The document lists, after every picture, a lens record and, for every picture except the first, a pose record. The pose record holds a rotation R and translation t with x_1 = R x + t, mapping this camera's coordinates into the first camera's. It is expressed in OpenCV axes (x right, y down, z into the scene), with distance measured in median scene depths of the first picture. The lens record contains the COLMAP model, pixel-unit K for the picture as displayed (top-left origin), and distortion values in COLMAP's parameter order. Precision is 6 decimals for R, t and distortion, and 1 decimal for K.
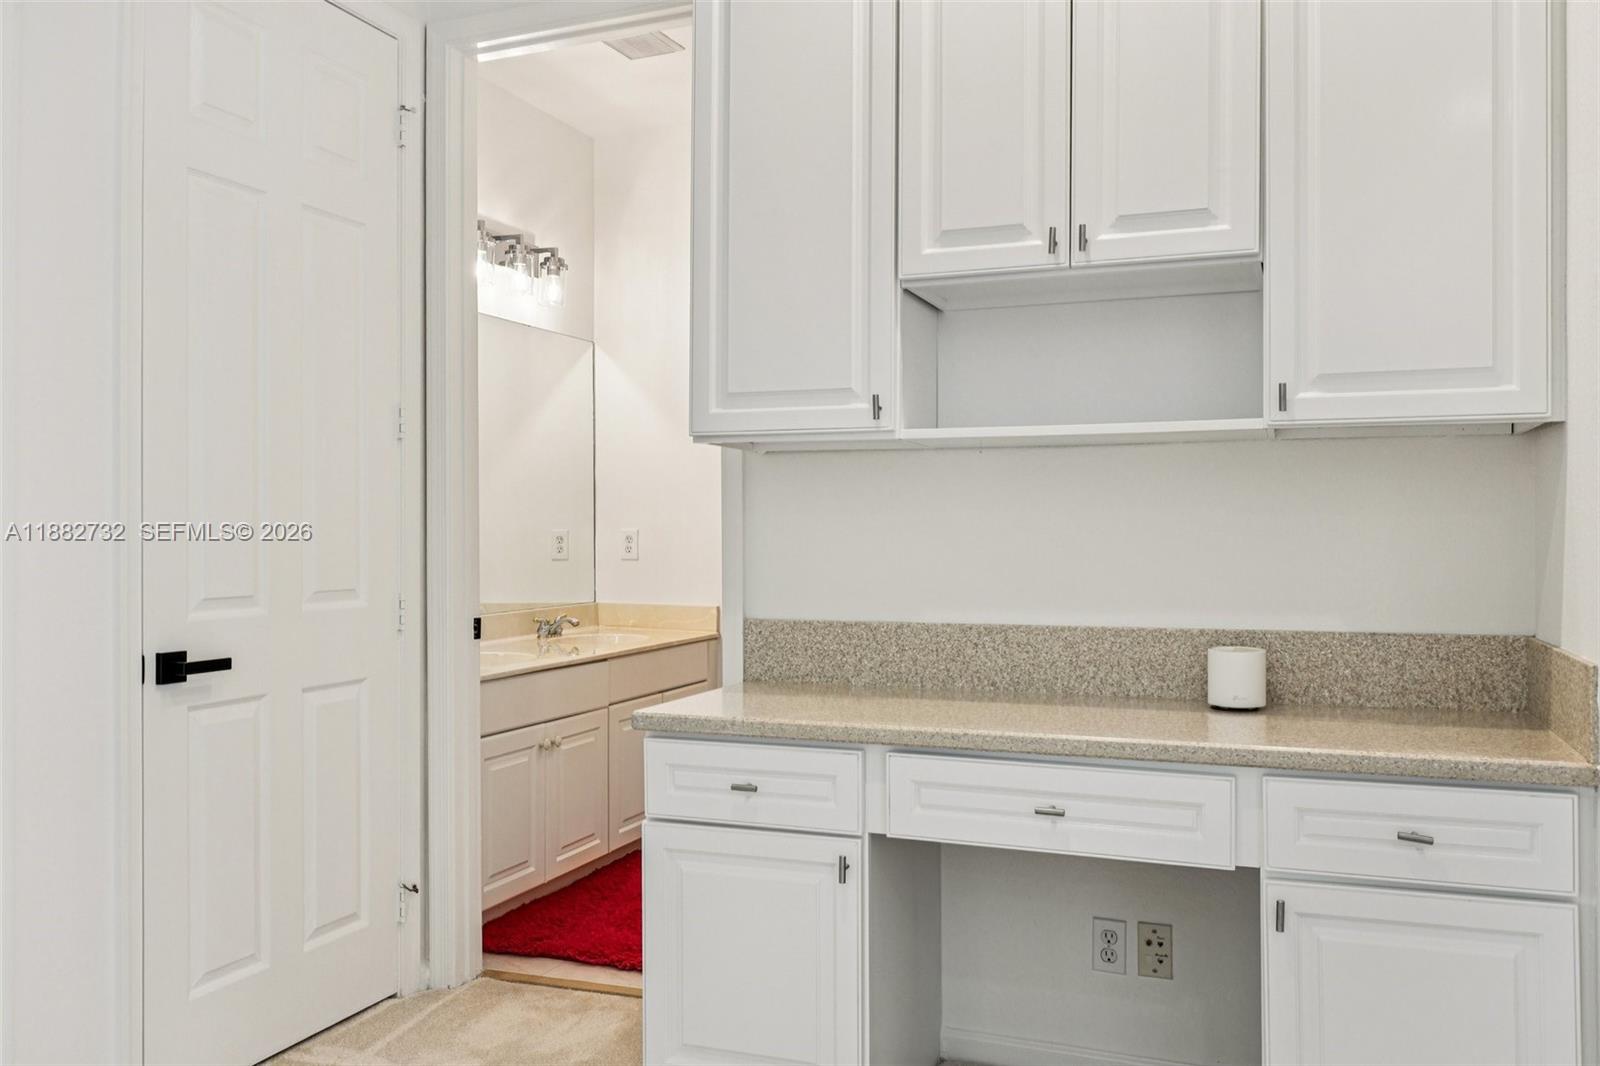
lens RADIAL K [[1268.1, 0, 798.5], [0, 1268.1, 537.3], [0, 0, 1]] dist [0.016925, 0.001990]
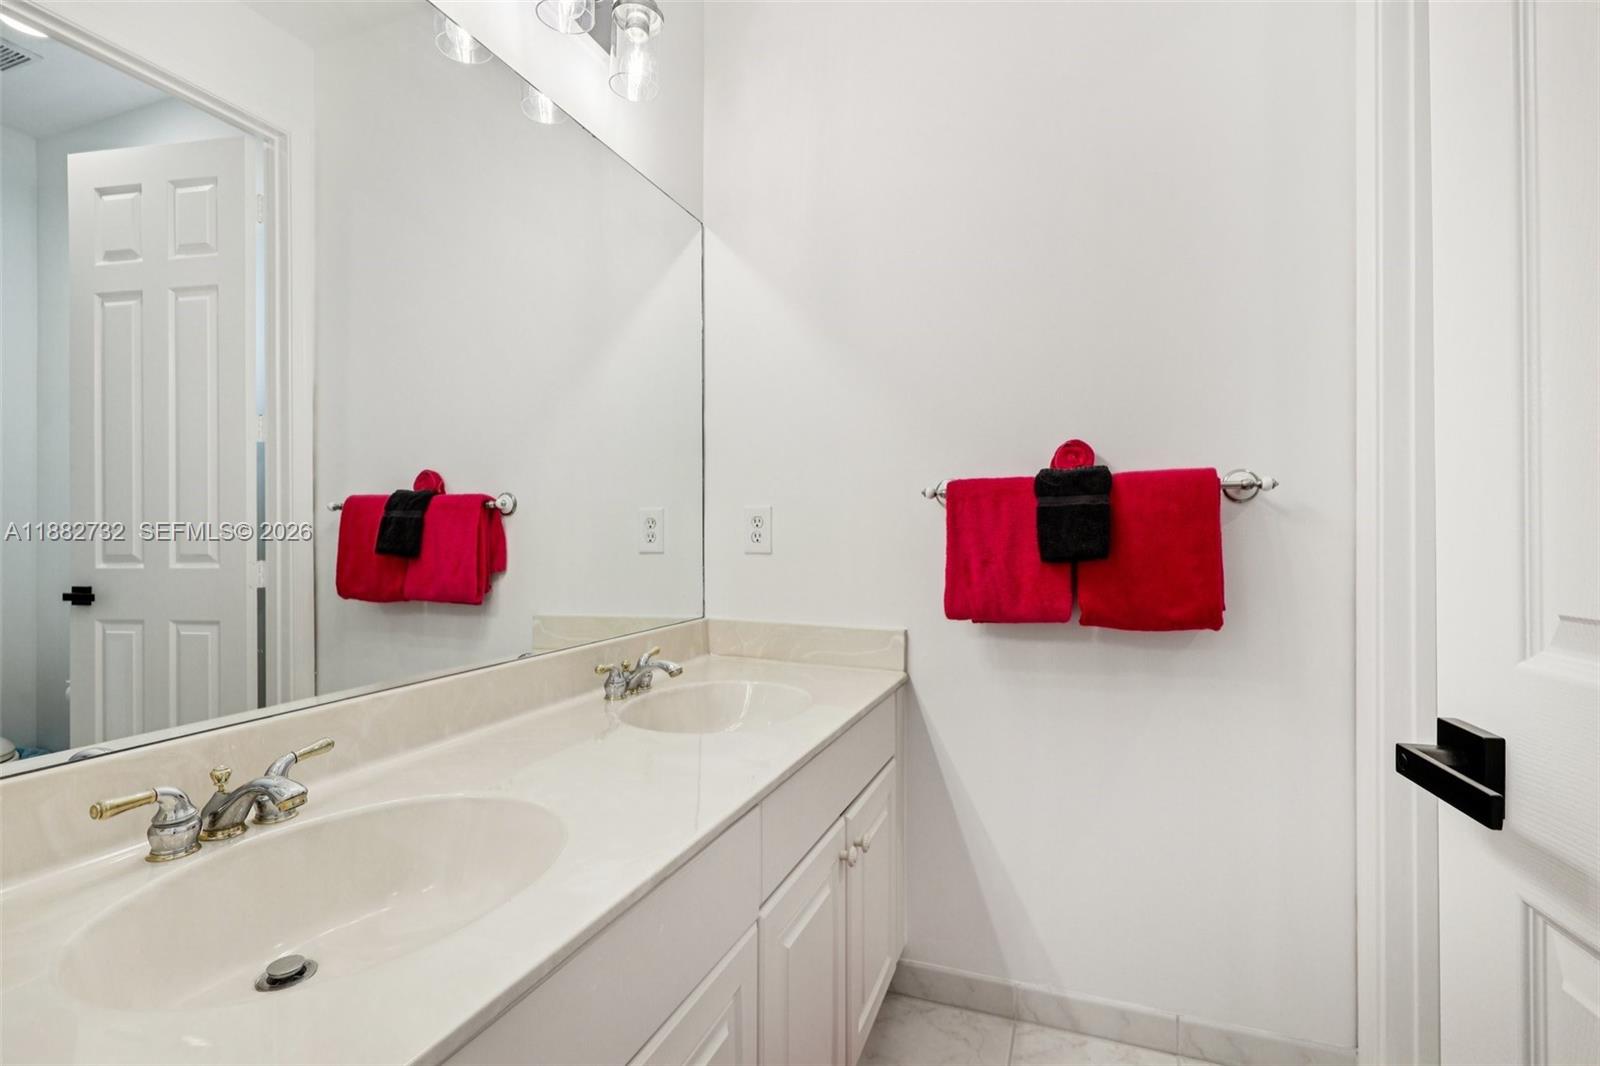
lens RADIAL K [[740.8, 0, 804.1], [0, 740.8, 534.2], [0, 0, 1]] dist [0.004512, 0.000295]
pose [[0.999983, 0.003296, 0.004714, -0.121672], [-0.003289, 0.999994, -0.001364, 0.009039], [-0.004718, 0.001348, 0.999988, 0.679358]]
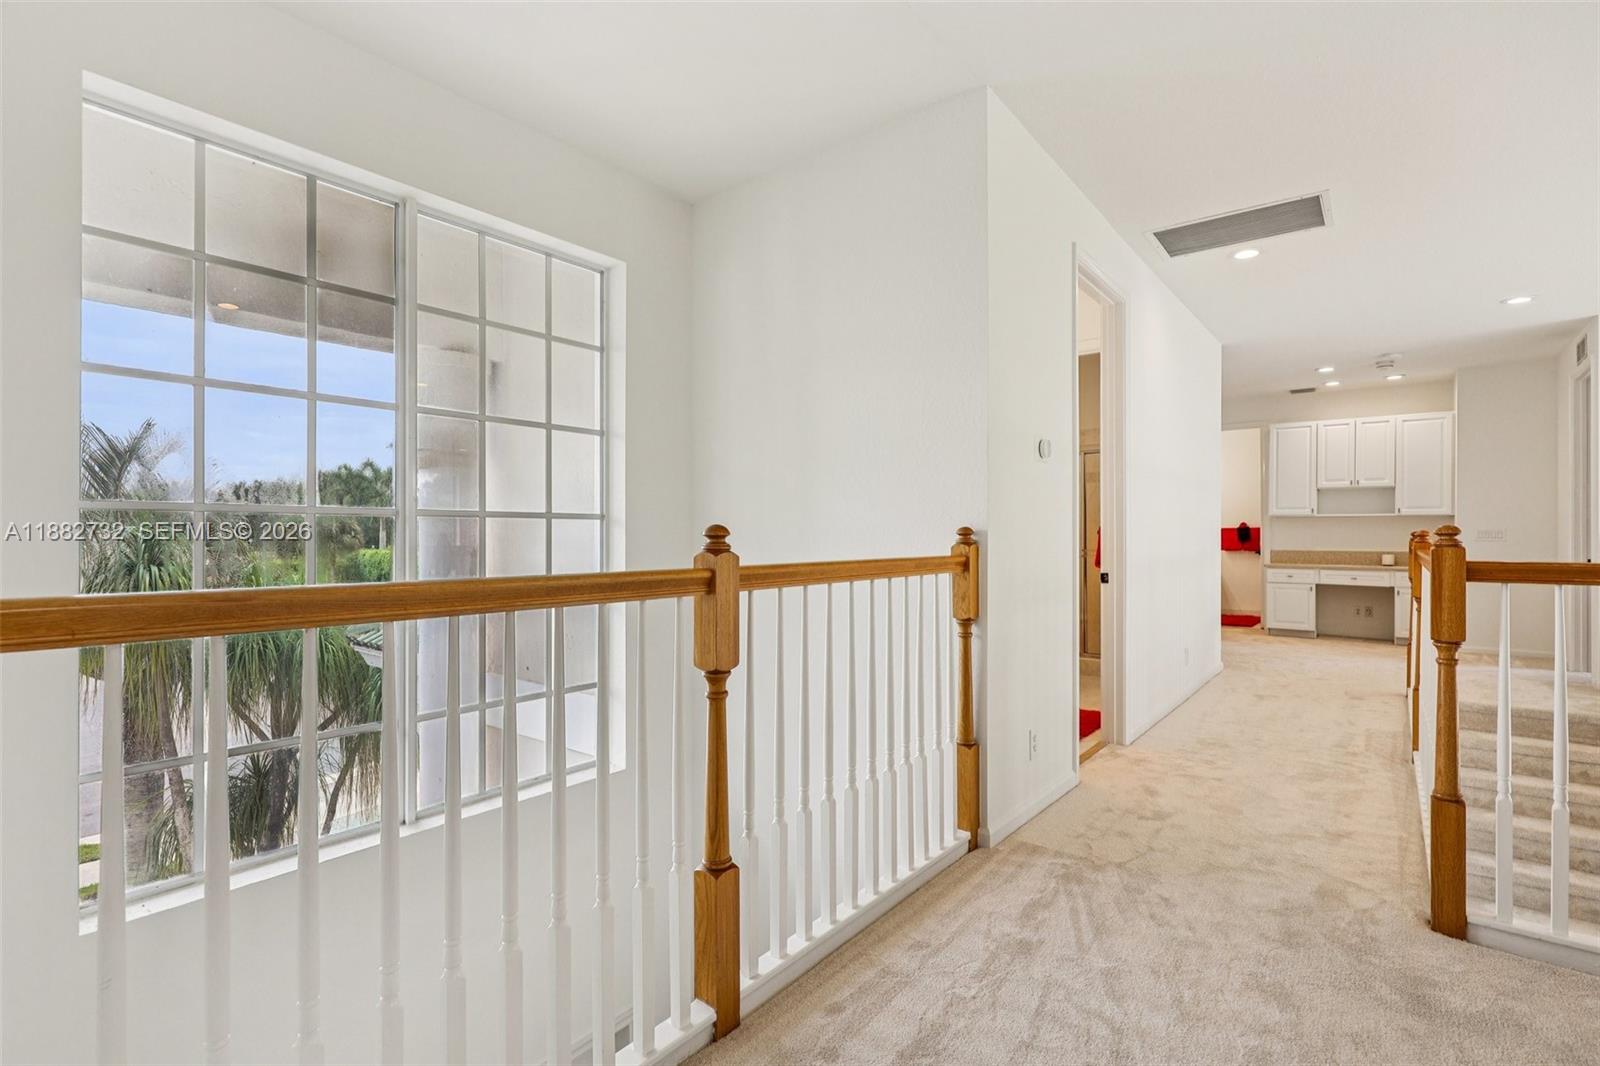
lens RADIAL K [[740.8, 0, 806.5], [0, 740.8, 537.9], [0, 0, 1]] dist [0.004512, 0.000295]
pose [[0.956200, 0.004615, -0.292679, -0.601474], [-0.003117, 0.999980, 0.005584, 0.003298], [0.292699, -0.004427, 0.956194, -1.506642]]
